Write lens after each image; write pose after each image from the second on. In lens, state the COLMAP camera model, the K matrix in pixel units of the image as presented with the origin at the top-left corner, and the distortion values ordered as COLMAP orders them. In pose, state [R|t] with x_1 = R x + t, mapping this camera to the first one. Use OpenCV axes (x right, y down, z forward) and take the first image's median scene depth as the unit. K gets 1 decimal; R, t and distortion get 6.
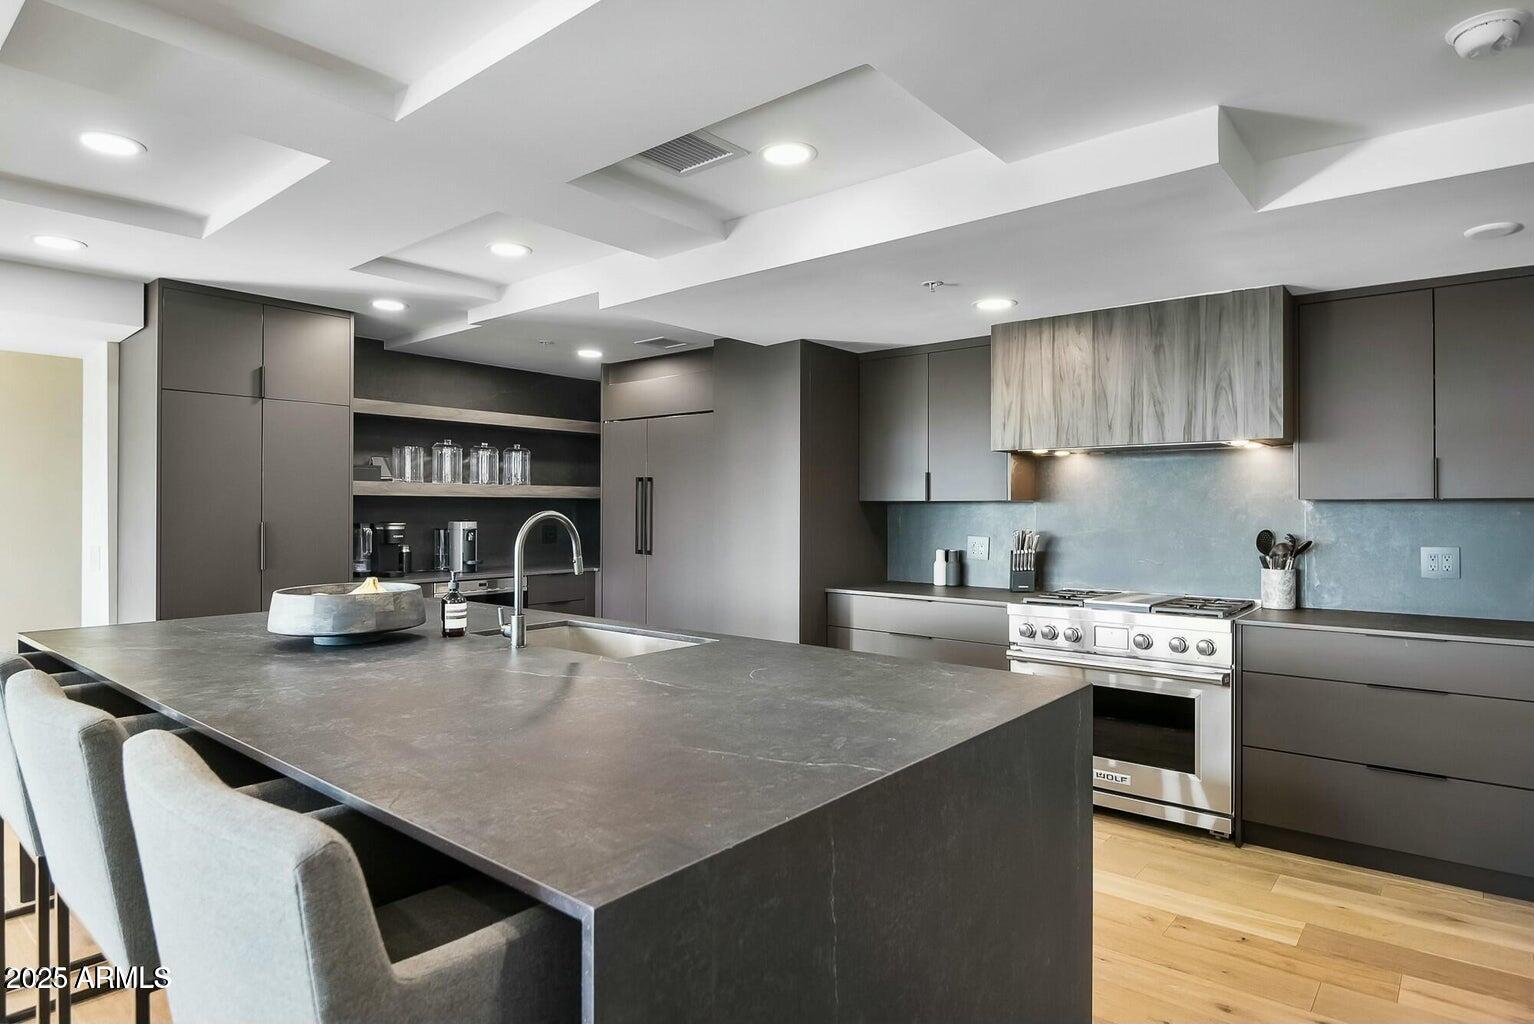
lens RADIAL K [[878.1, 0, 745.1], [0, 878.1, 489.4], [0, 0, 1]] dist [-0.009506, -0.002537]
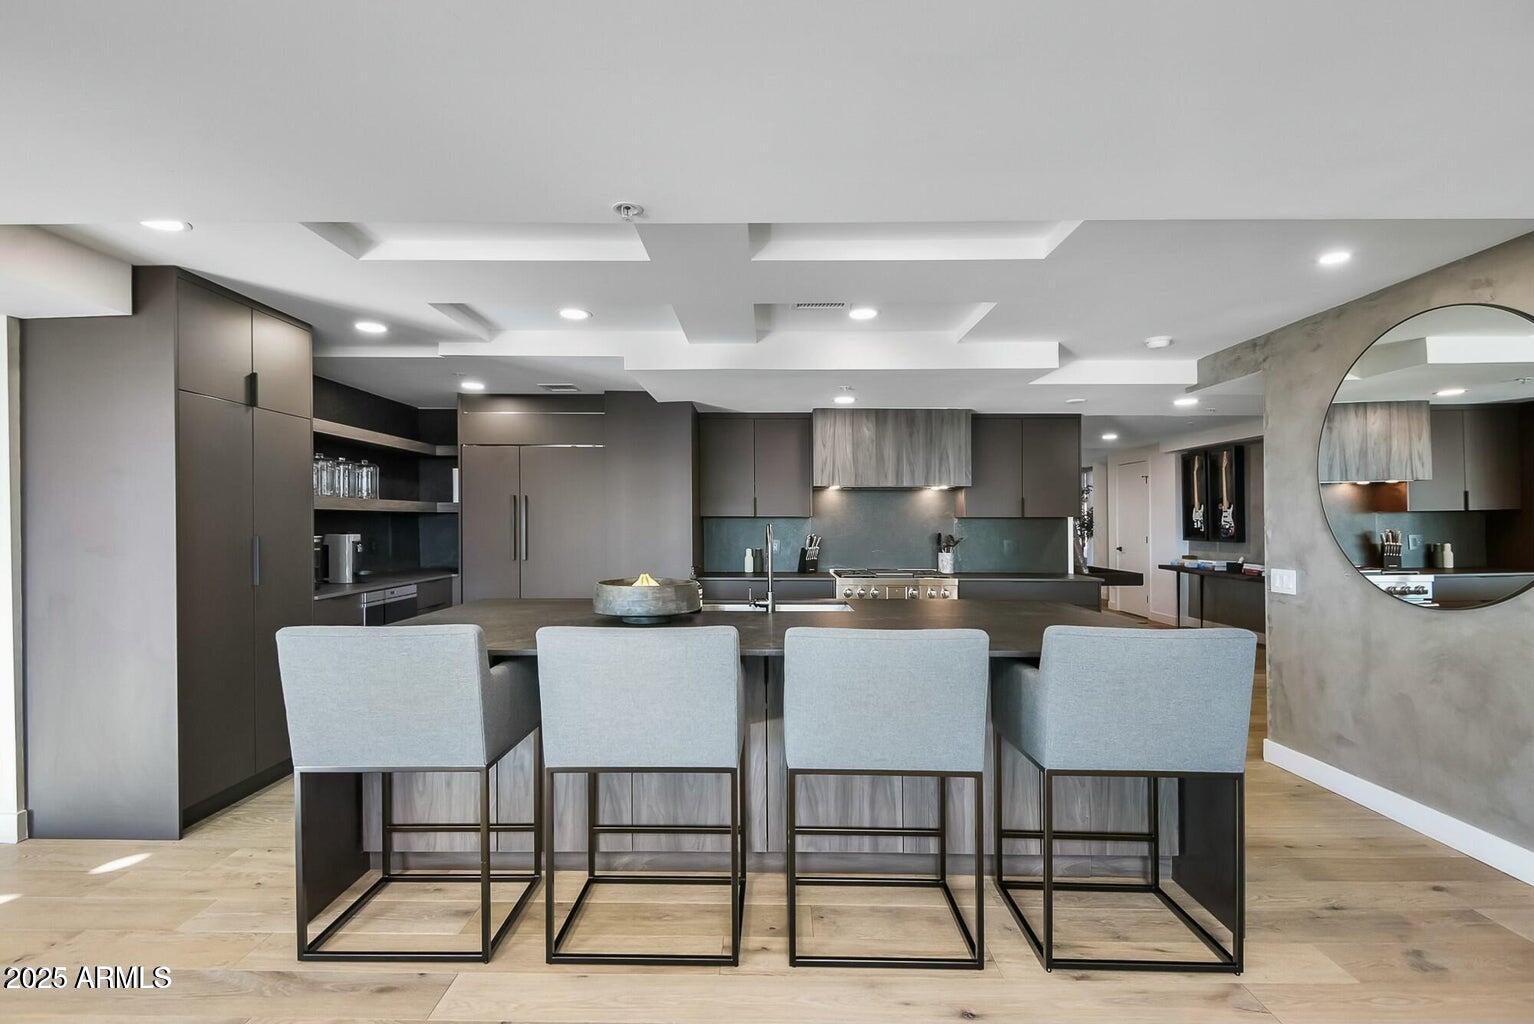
lens RADIAL K [[719.2, 0, 767.0], [0, 719.2, 512.0], [0, 0, 1]] dist [0.036192, -0.026627]
pose [[0.765168, 0.006729, 0.643796, -0.714383], [-0.015958, 0.999836, 0.008516, -0.006823], [-0.643633, -0.016790, 0.765150, 0.037724]]
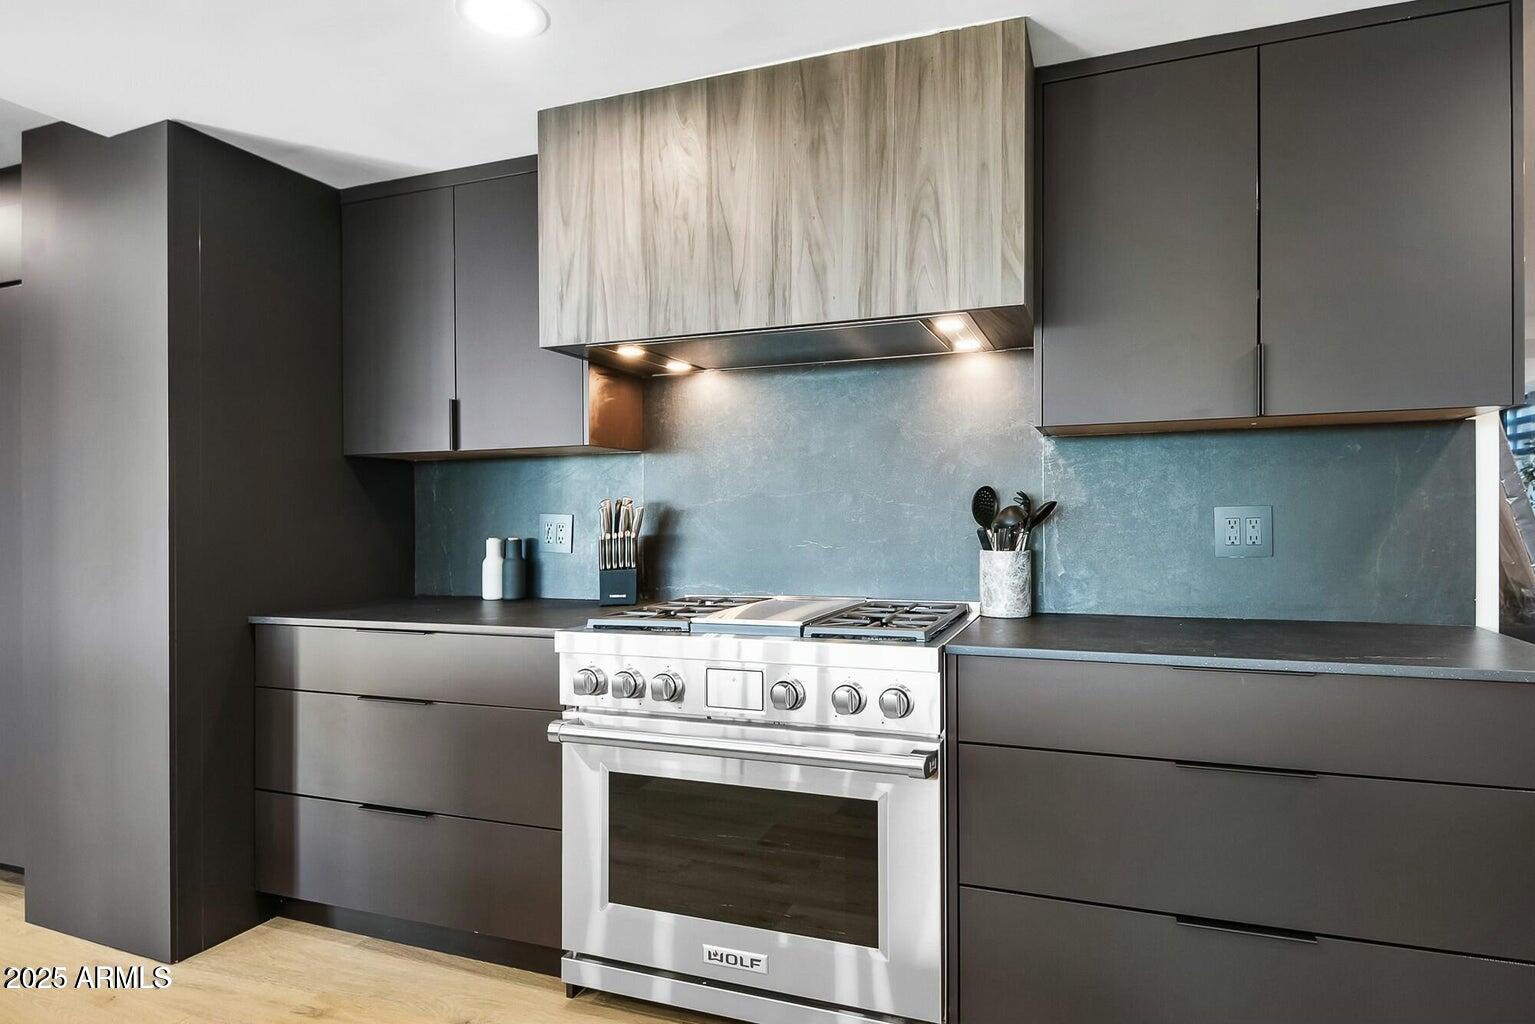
lens RADIAL K [[876.5, 0, 800.3], [0, 876.5, 511.2], [0, 0, 1]] dist [0.022399, -0.000955]
pose [[0.932742, -0.008891, 0.360435, 0.260056], [0.002896, 0.999848, 0.017170, 0.053055], [-0.360533, -0.014972, 0.932626, 0.486339]]
